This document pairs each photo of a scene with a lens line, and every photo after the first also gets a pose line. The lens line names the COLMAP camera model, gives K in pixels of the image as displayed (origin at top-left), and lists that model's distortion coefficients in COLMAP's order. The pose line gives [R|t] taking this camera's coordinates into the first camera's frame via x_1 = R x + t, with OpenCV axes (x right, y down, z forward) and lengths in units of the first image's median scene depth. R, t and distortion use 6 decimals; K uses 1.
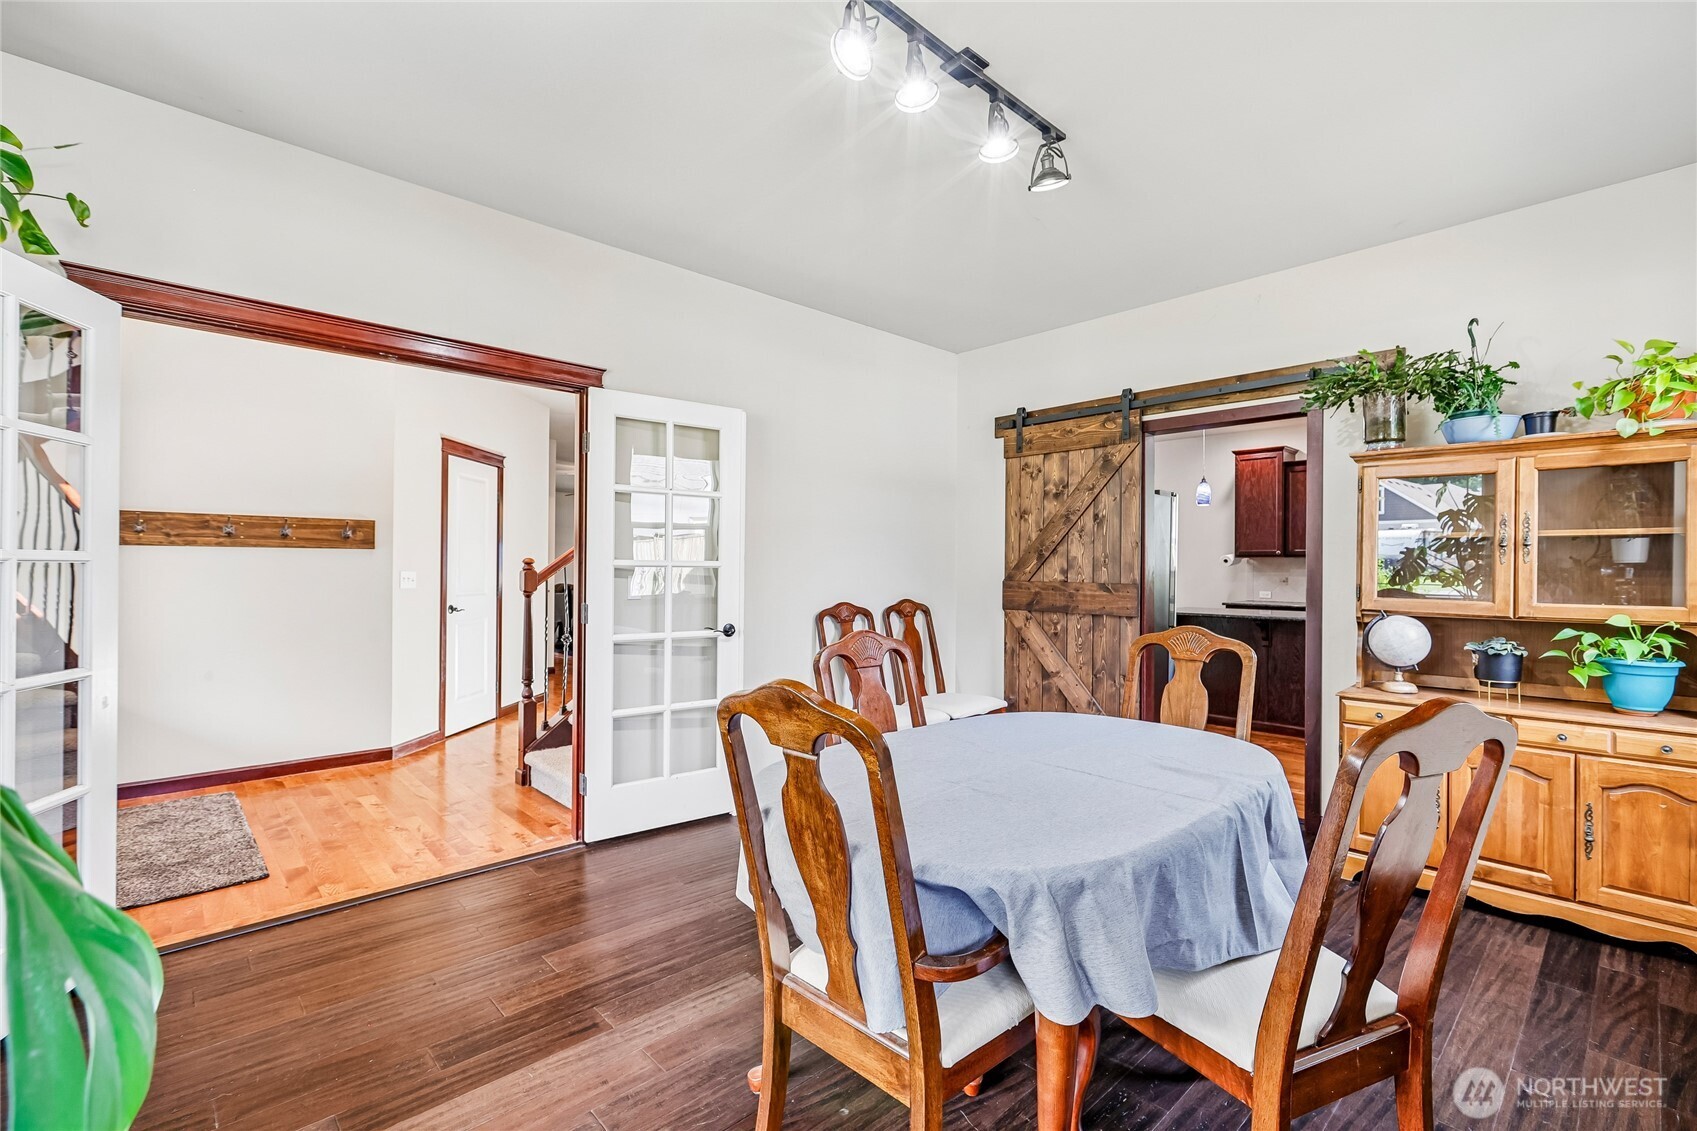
lens RADIAL K [[749.2, 0, 846.4], [0, 749.2, 561.3], [0, 0, 1]] dist [-0.001011, 0.000784]
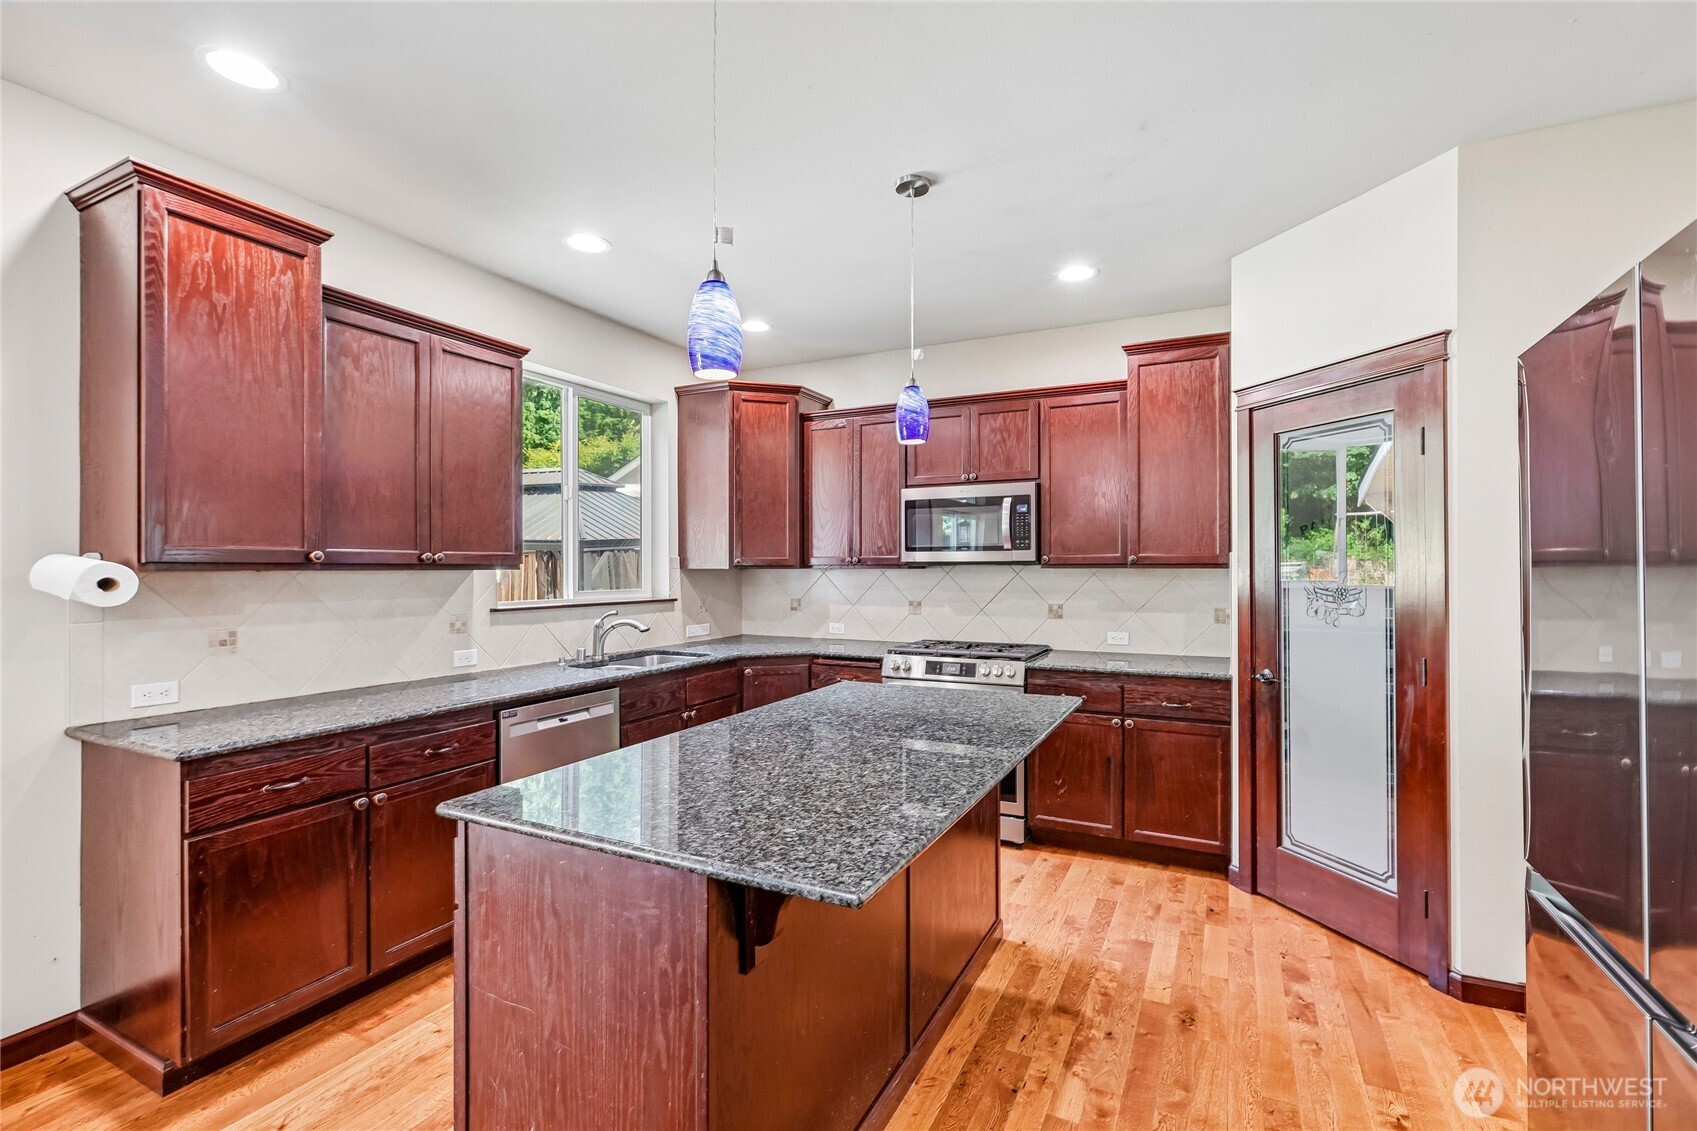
lens RADIAL K [[749.2, 0, 865.0], [0, 749.2, 563.6], [0, 0, 1]] dist [-0.001011, 0.000784]
pose [[-0.366736, -0.001237, 0.930324, 0.312564], [-0.009352, 0.999953, -0.002357, -0.015663], [-0.930278, -0.009564, -0.366730, 1.465222]]
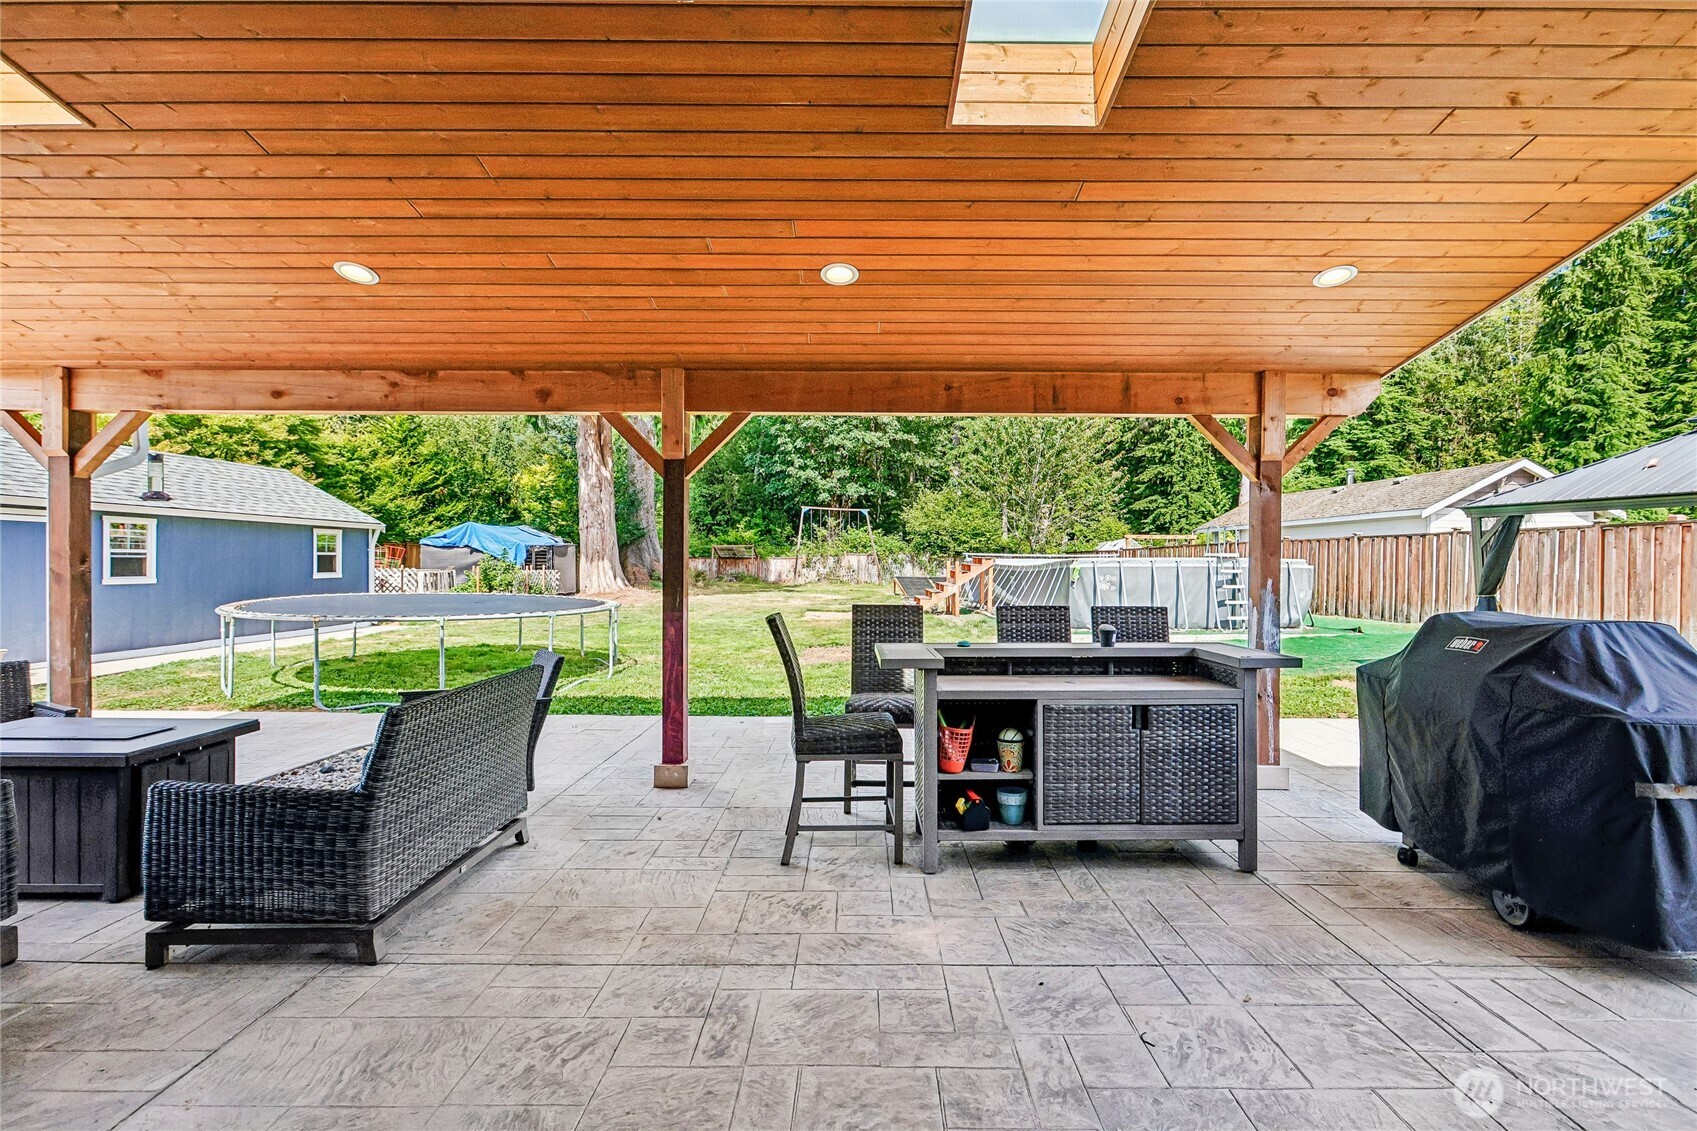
lens RADIAL K [[749.2, 0, 860.7], [0, 749.2, 568.3], [0, 0, 1]] dist [-0.001011, 0.000784]
pose [[0.677955, -0.009802, 0.735038, 0.725678], [-0.006083, 0.999802, 0.018943, 0.052716], [-0.735078, -0.017314, 0.677761, 2.215336]]
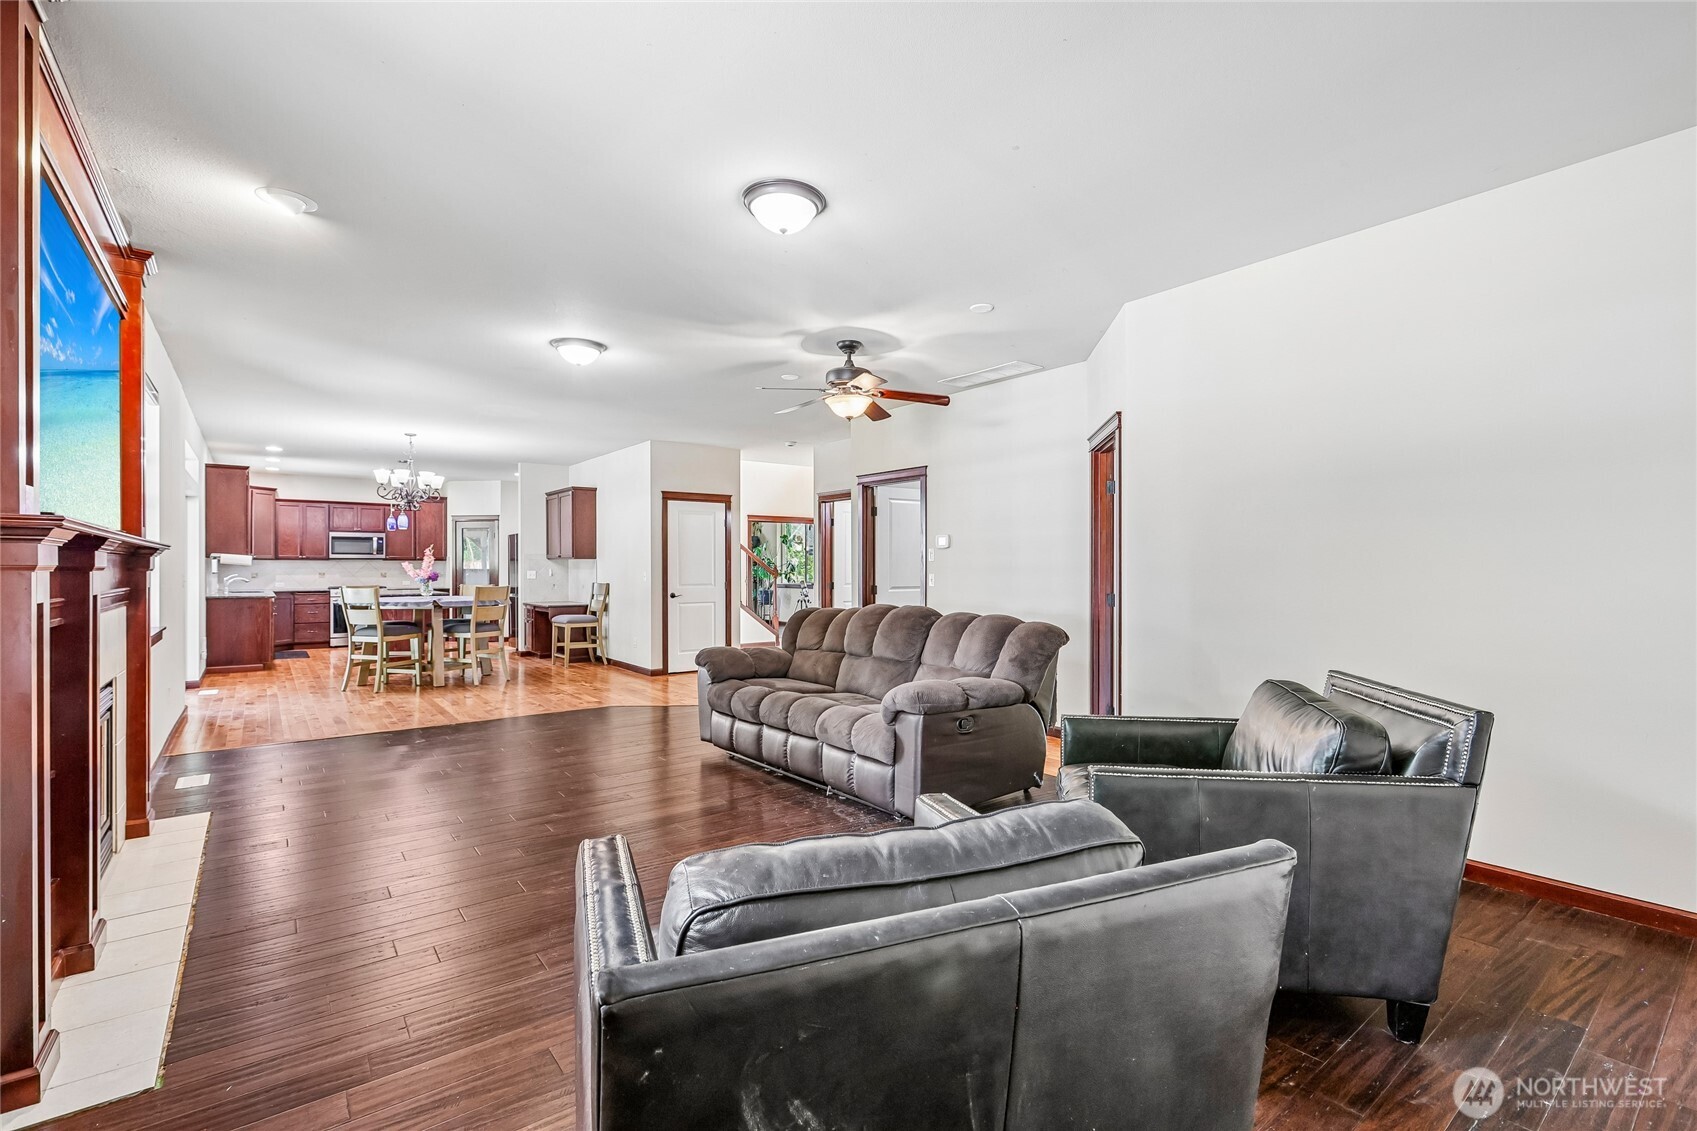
lens RADIAL K [[749.2, 0, 872.3], [0, 749.2, 558.7], [0, 0, 1]] dist [-0.001011, 0.000784]
pose [[-0.998558, -0.002999, 0.053594, -0.900786], [-0.004112, 0.999778, -0.020668, 0.029192], [-0.053520, -0.020858, -0.998349, 3.631427]]
